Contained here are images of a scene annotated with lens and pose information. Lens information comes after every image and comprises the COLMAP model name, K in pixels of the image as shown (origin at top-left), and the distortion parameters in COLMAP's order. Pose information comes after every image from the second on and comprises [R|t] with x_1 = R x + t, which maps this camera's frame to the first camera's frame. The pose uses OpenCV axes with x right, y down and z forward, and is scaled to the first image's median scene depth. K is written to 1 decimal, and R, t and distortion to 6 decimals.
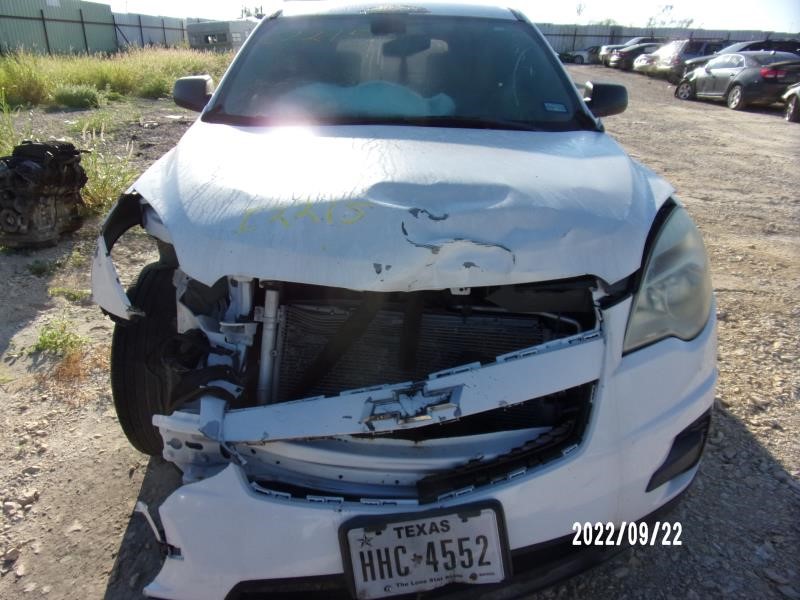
lens RADIAL K [[582.6, 0, 400.0], [0, 582.6, 300.0], [0, 0, 1]] dist [-0.037710, -0.000749]
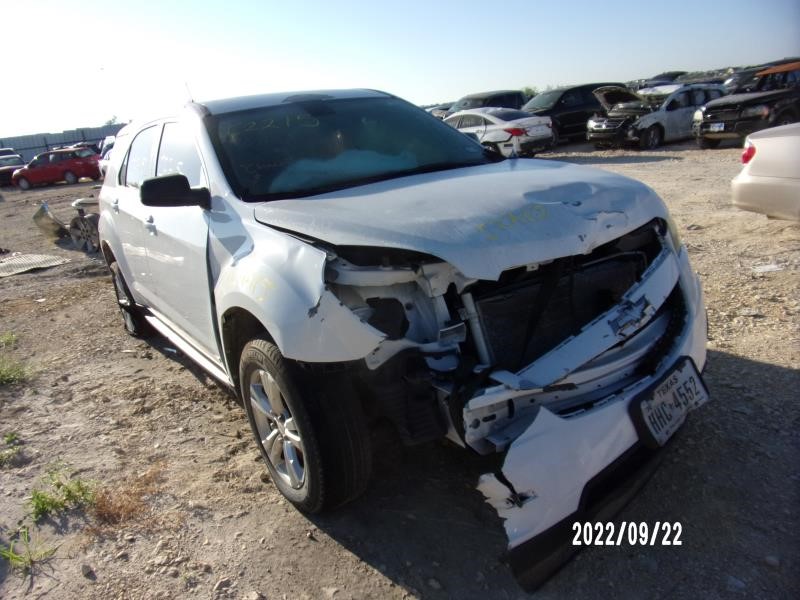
lens RADIAL K [[582.6, 0, 400.0], [0, 582.6, 300.0], [0, 0, 1]] dist [-0.037710, -0.000749]
pose [[0.812551, -0.272421, 0.515313, -1.186809], [0.334985, 0.941734, -0.030359, -0.014578], [-0.477018, 0.197290, 0.856464, -0.027704]]
